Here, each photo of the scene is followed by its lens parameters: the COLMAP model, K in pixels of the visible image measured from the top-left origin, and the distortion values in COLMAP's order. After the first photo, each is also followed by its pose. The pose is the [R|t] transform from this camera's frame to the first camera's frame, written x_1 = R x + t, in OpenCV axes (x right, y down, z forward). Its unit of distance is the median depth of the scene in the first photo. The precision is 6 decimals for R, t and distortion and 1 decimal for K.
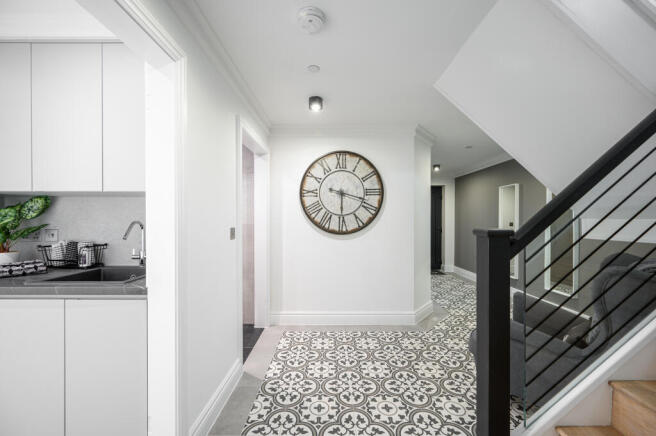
lens RADIAL K [[263.6, 0, 330.1], [0, 263.6, 218.8], [0, 0, 1]] dist [0.002584, 0.000375]
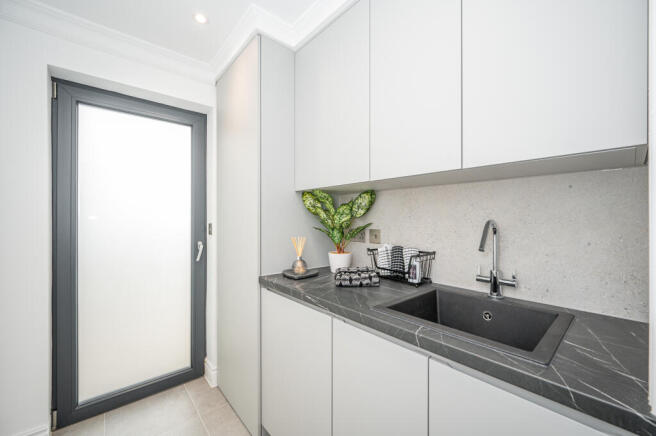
lens RADIAL K [[263.6, 0, 329.0], [0, 263.6, 218.4], [0, 0, 1]] dist [0.002584, 0.000375]
pose [[0.649049, -0.002530, -0.760742, -0.536459], [0.002566, 0.999996, -0.001136, 0.004678], [0.760742, -0.001215, 0.649053, 0.355508]]
